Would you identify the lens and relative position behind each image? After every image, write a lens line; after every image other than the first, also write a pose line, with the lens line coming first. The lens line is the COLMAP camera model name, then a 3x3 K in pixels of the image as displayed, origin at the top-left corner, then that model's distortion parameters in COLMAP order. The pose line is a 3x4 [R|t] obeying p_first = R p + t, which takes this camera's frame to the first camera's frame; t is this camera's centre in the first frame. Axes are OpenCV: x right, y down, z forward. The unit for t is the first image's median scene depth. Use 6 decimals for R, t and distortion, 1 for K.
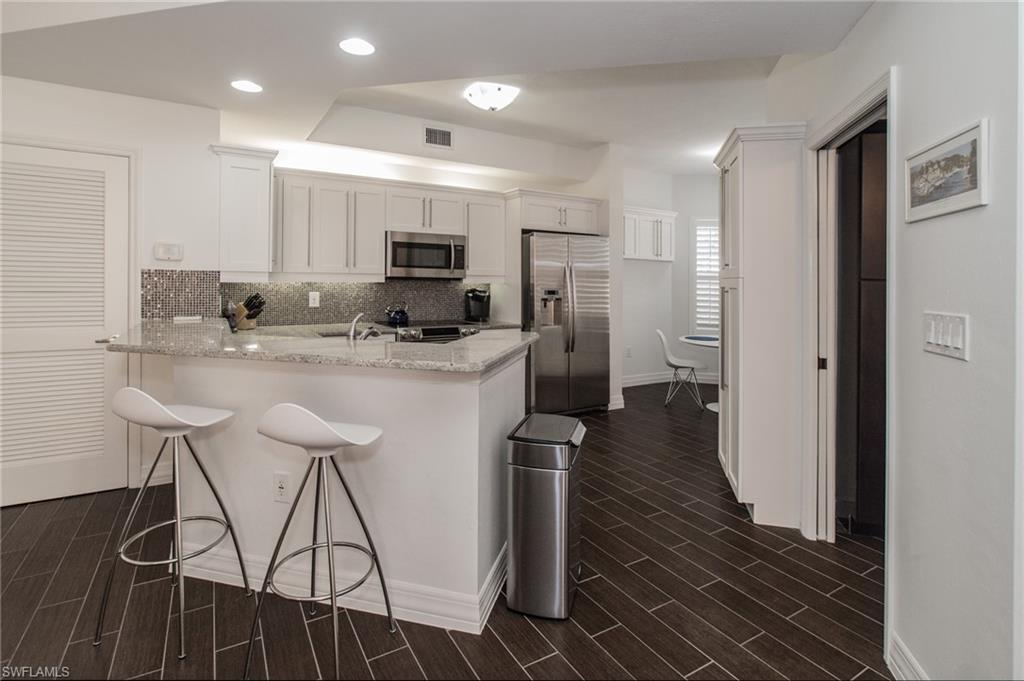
lens RADIAL K [[554.4, 0, 507.0], [0, 554.4, 317.5], [0, 0, 1]] dist [0.001680, 0.000757]
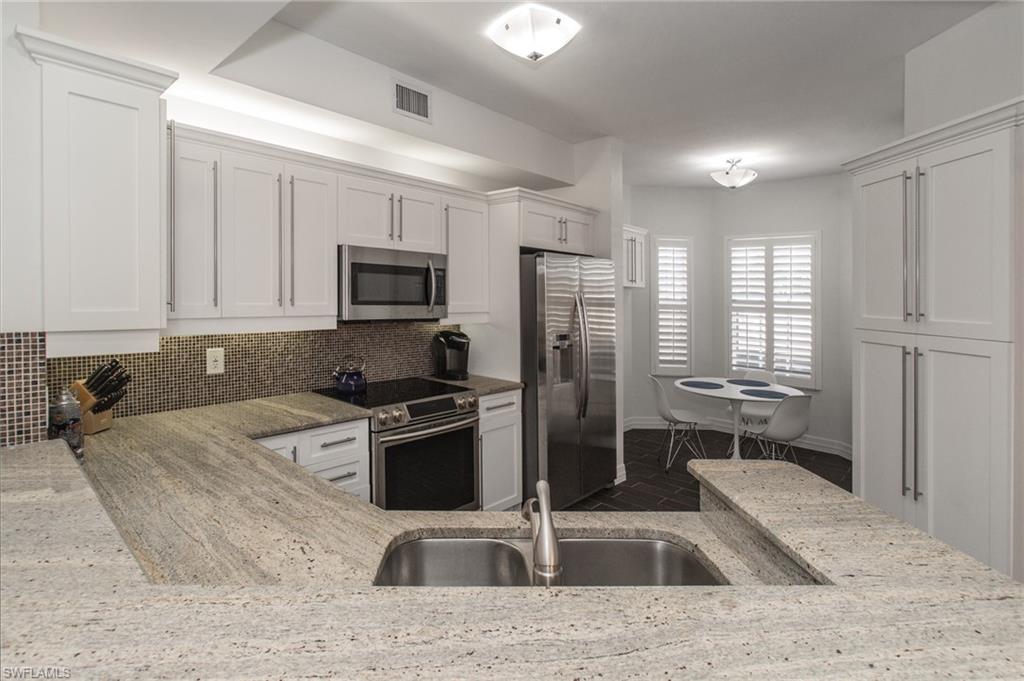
lens RADIAL K [[591.9, 0, 512.0], [0, 591.9, 340.5], [0, 0, 1]] dist [-0.003310, 0.019278]
pose [[0.968478, -0.009825, 0.248906, -0.185776], [0.007599, 0.999922, 0.009903, -0.052798], [-0.248984, -0.007699, 0.968477, 0.302688]]
